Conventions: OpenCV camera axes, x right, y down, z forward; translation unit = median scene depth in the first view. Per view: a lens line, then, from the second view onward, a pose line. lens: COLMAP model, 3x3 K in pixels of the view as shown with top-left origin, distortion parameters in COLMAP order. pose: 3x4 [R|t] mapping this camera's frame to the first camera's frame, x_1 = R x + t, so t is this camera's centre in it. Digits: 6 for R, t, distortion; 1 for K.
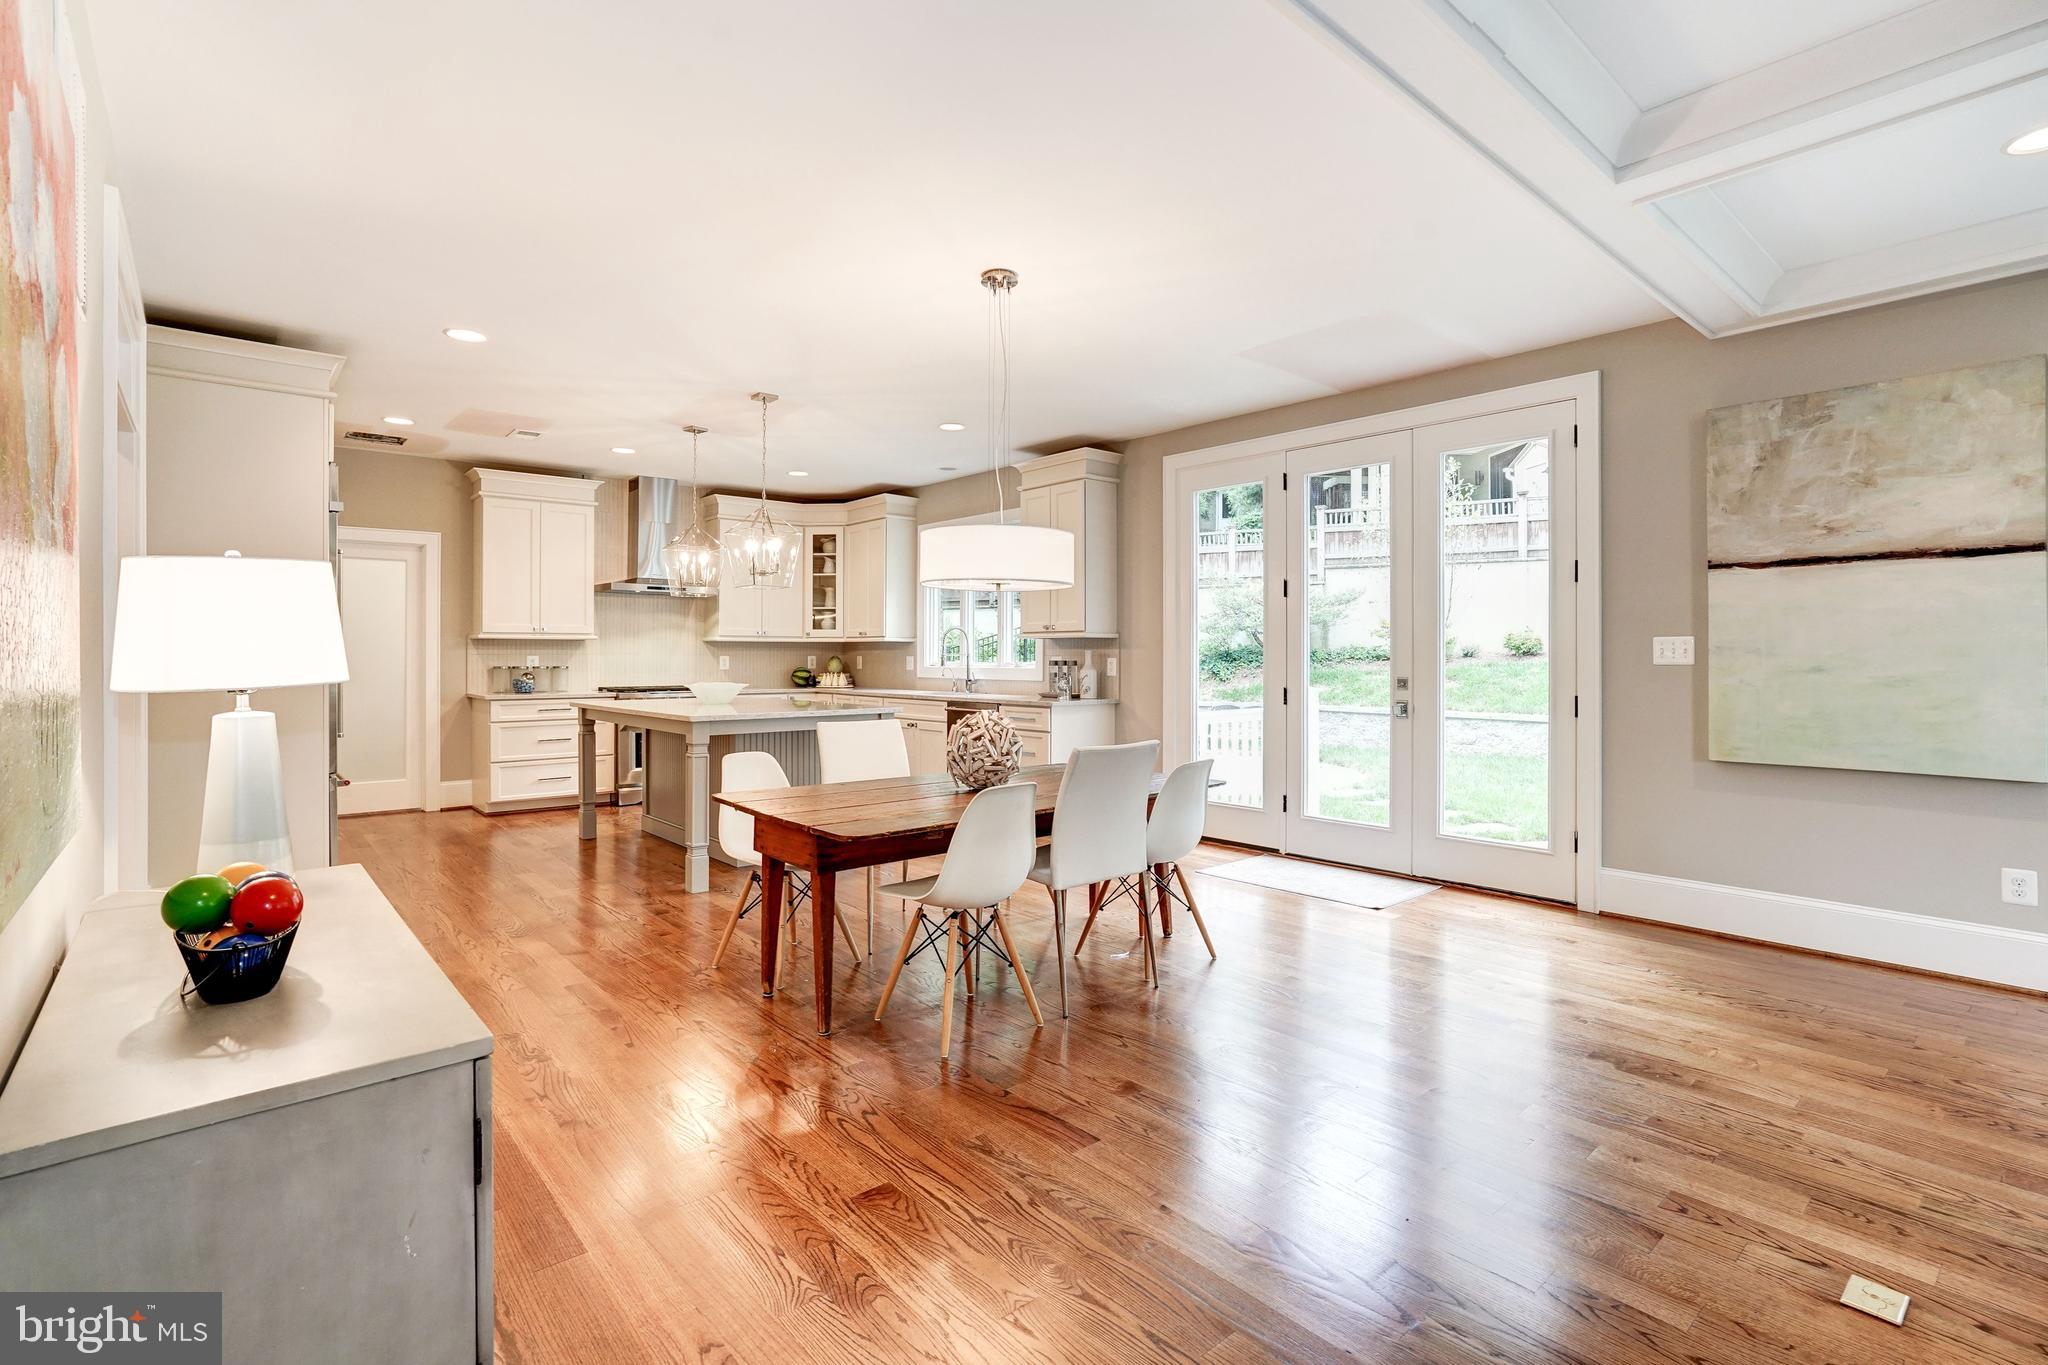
lens RADIAL K [[951.8, 0, 1041.9], [0, 951.8, 663.5], [0, 0, 1]] dist [-0.044432, 0.011611]
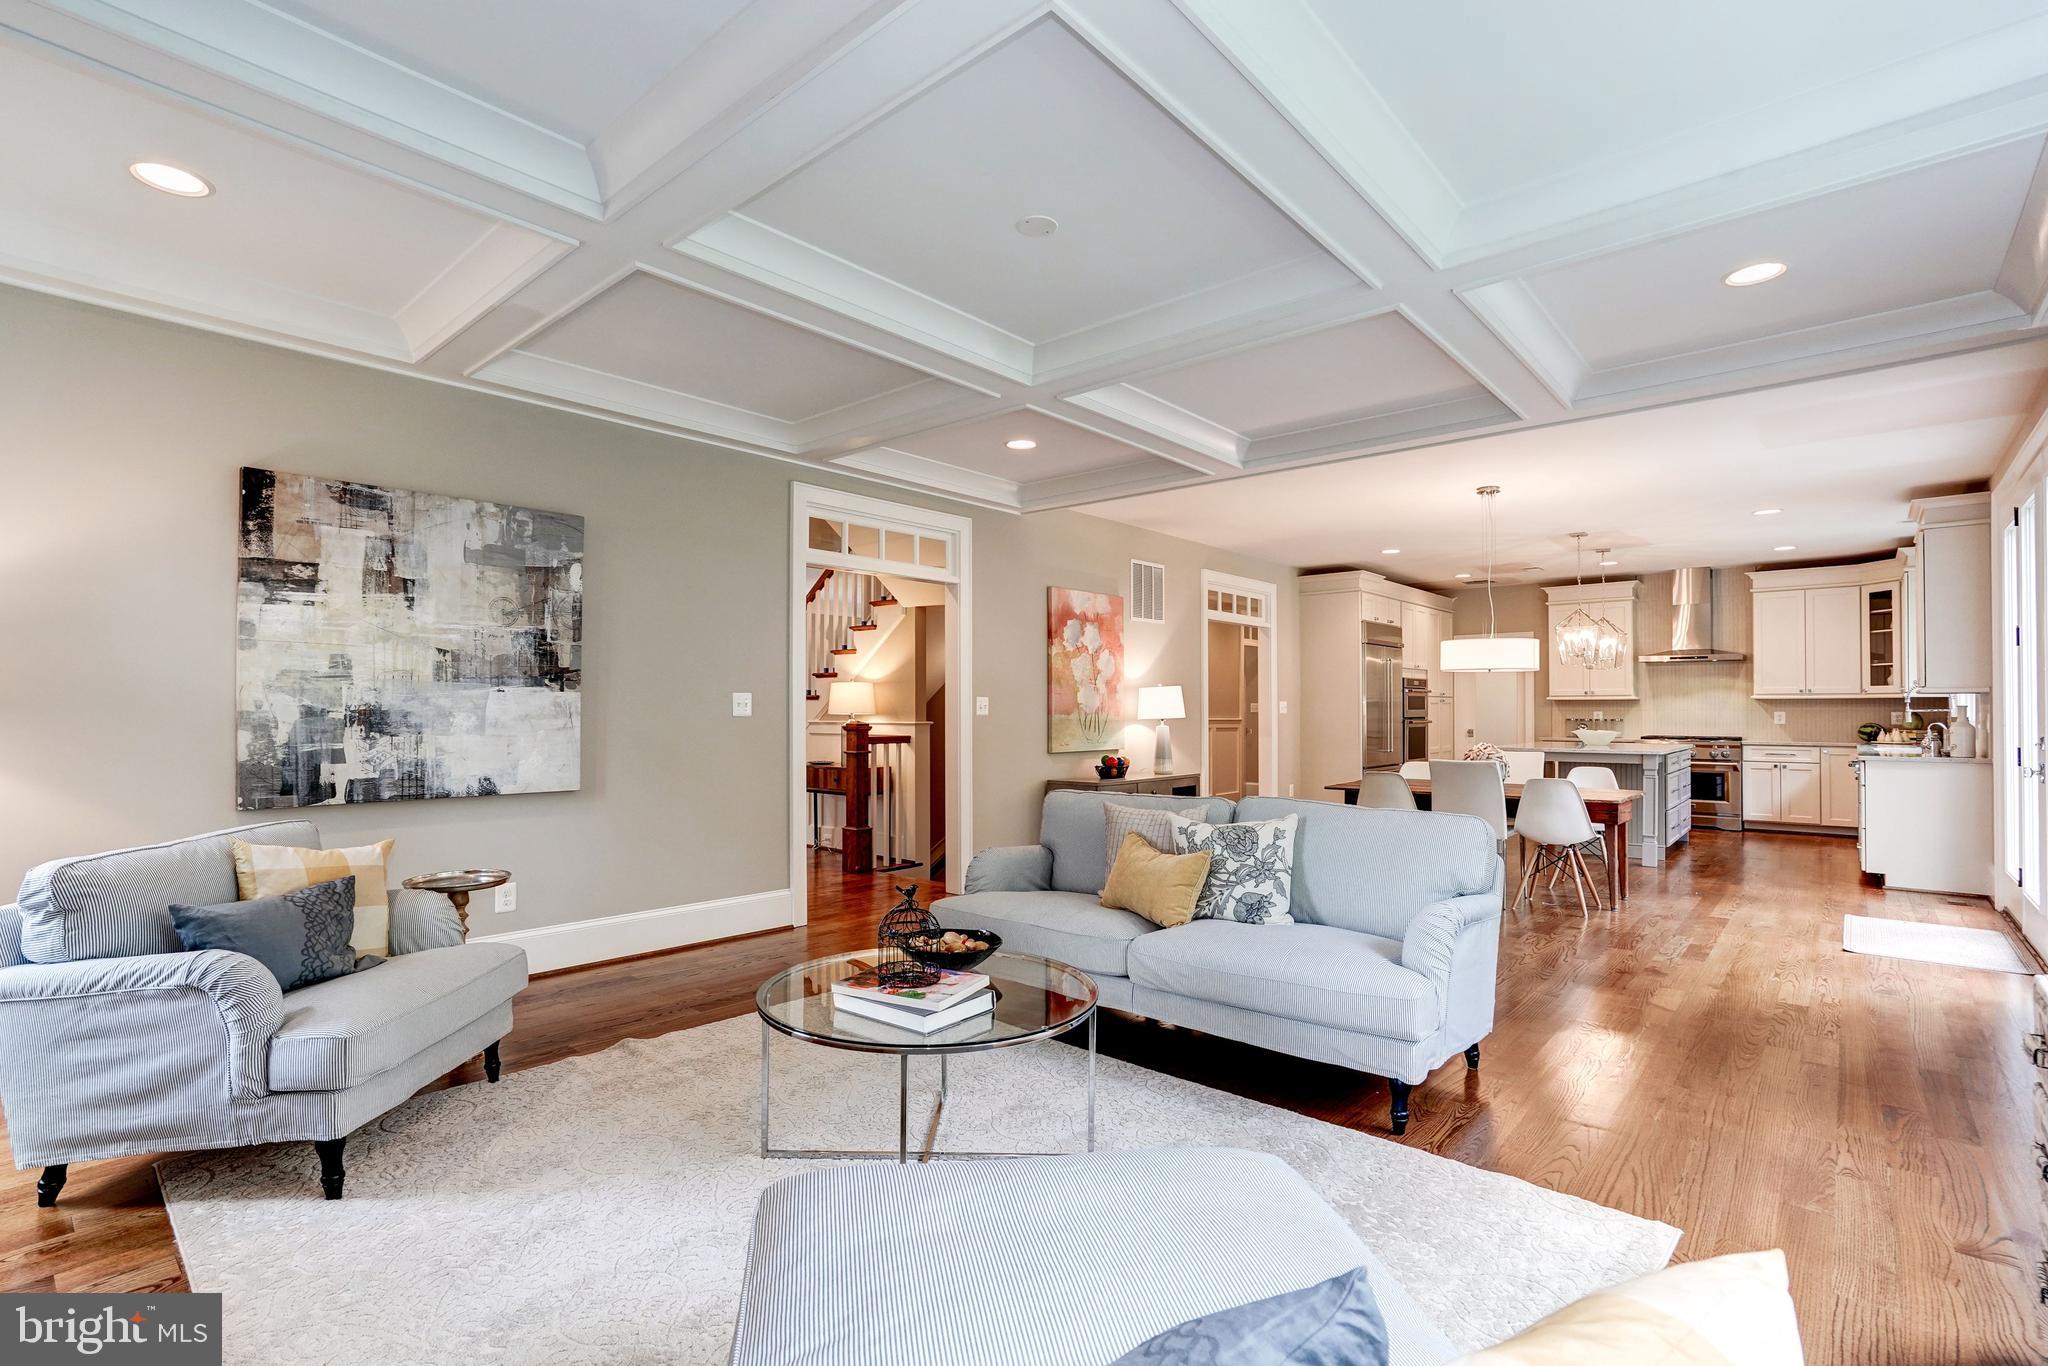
lens RADIAL K [[951.8, 0, 1013.1], [0, 951.8, 697.0], [0, 0, 1]] dist [-0.044432, 0.011611]
pose [[0.115988, -0.016372, -0.993116, 0.748797], [-0.006752, 0.999828, -0.017271, -0.000501], [0.993228, 0.008708, 0.115858, -0.018432]]
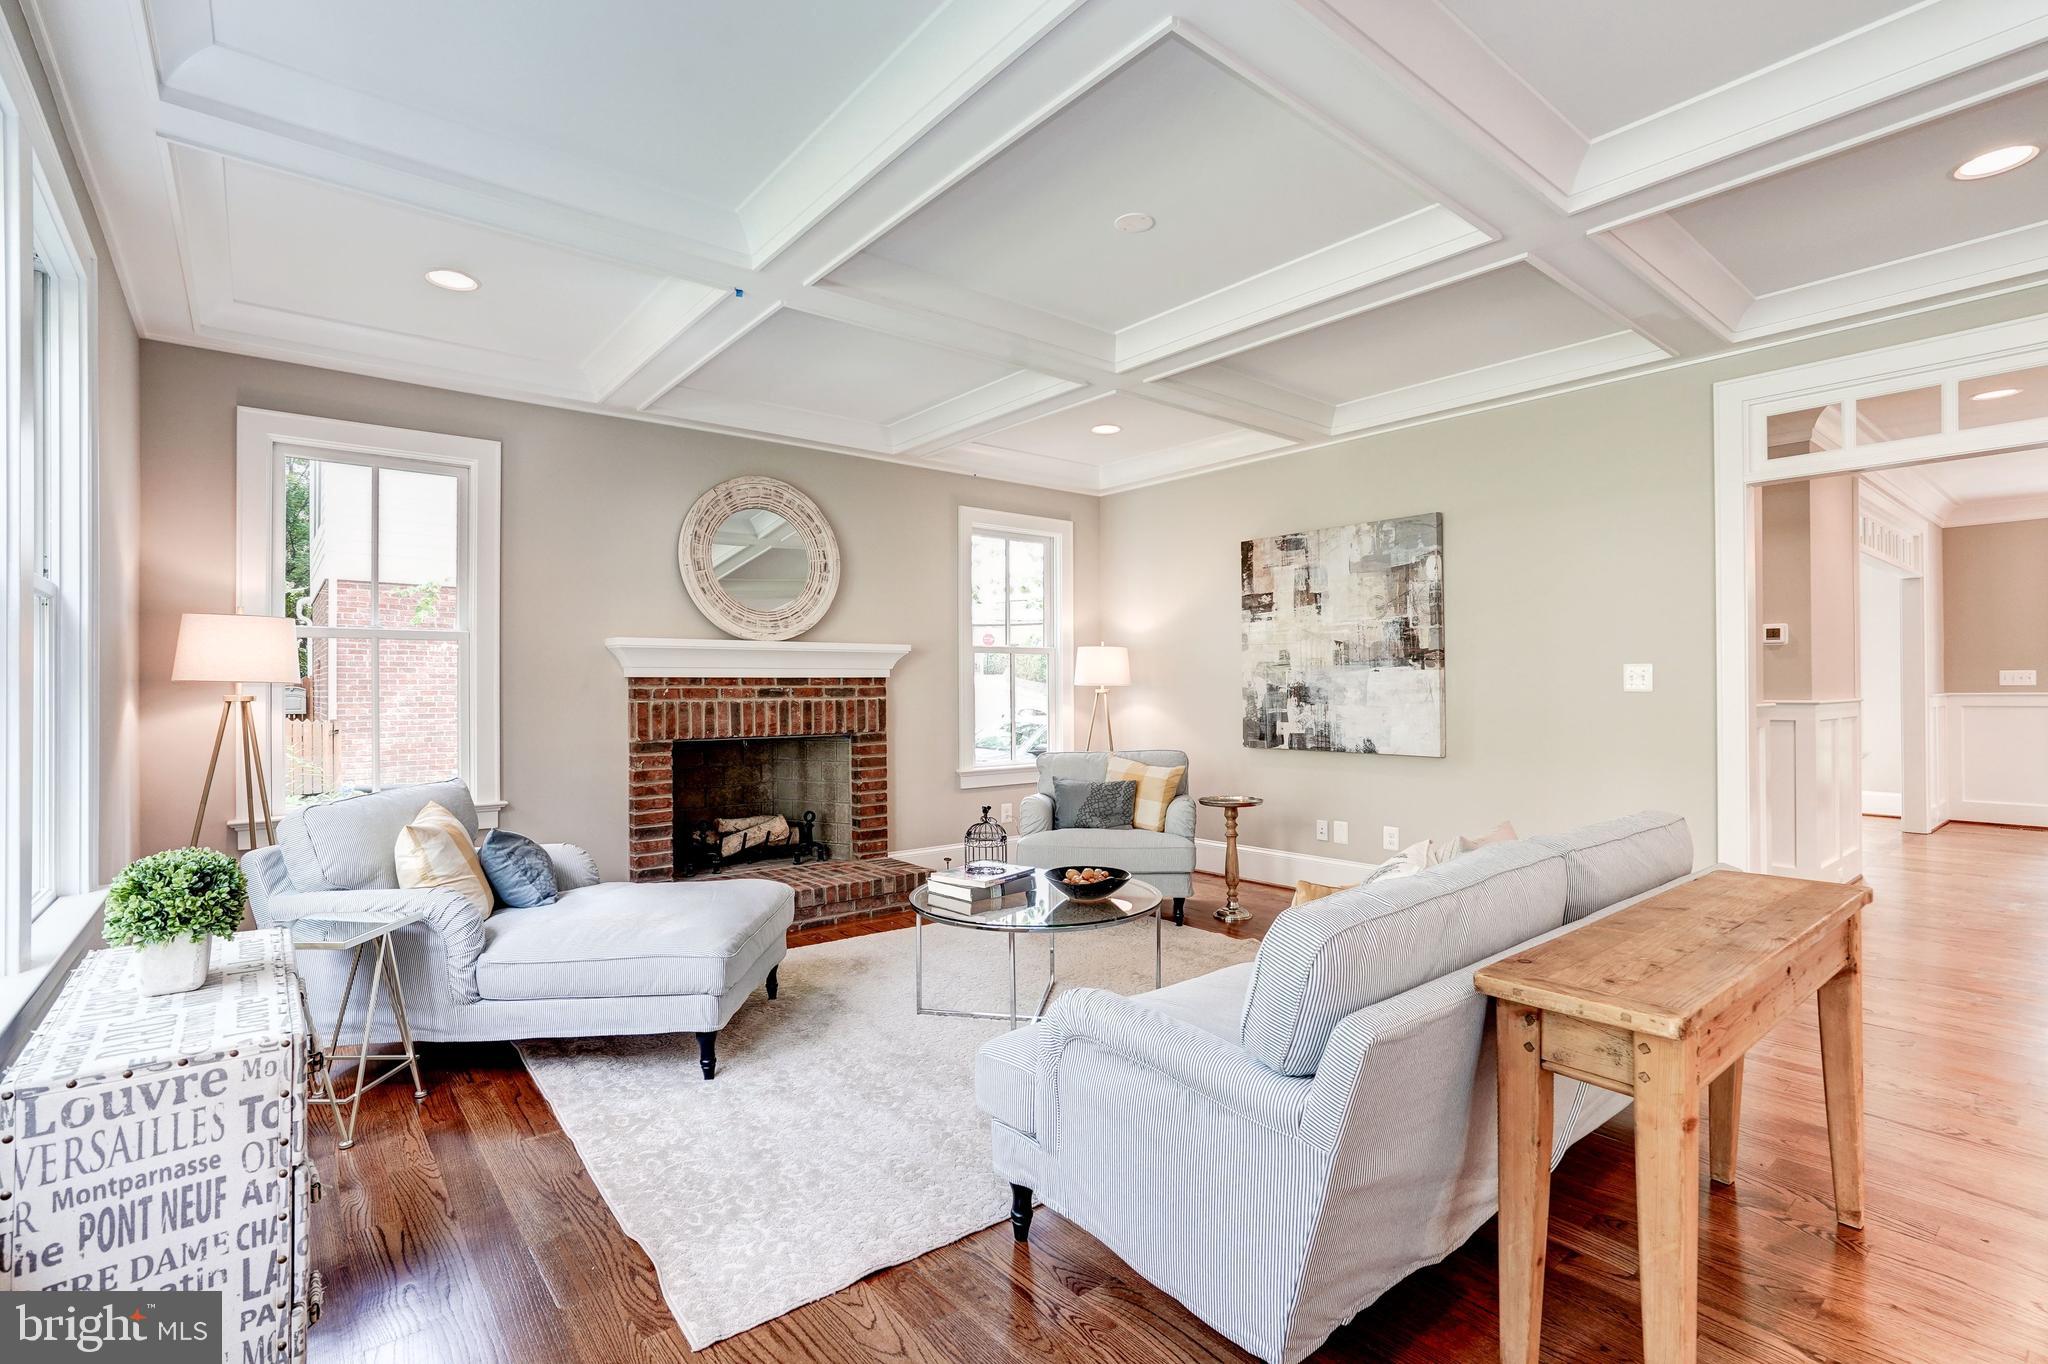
lens RADIAL K [[951.8, 0, 1007.6], [0, 951.8, 686.2], [0, 0, 1]] dist [-0.044432, 0.011611]
pose [[-0.998463, 0.001846, 0.055387, 0.410173], [0.002072, 0.999990, 0.004029, -0.003526], [-0.055379, 0.004138, -0.998457, 0.440110]]
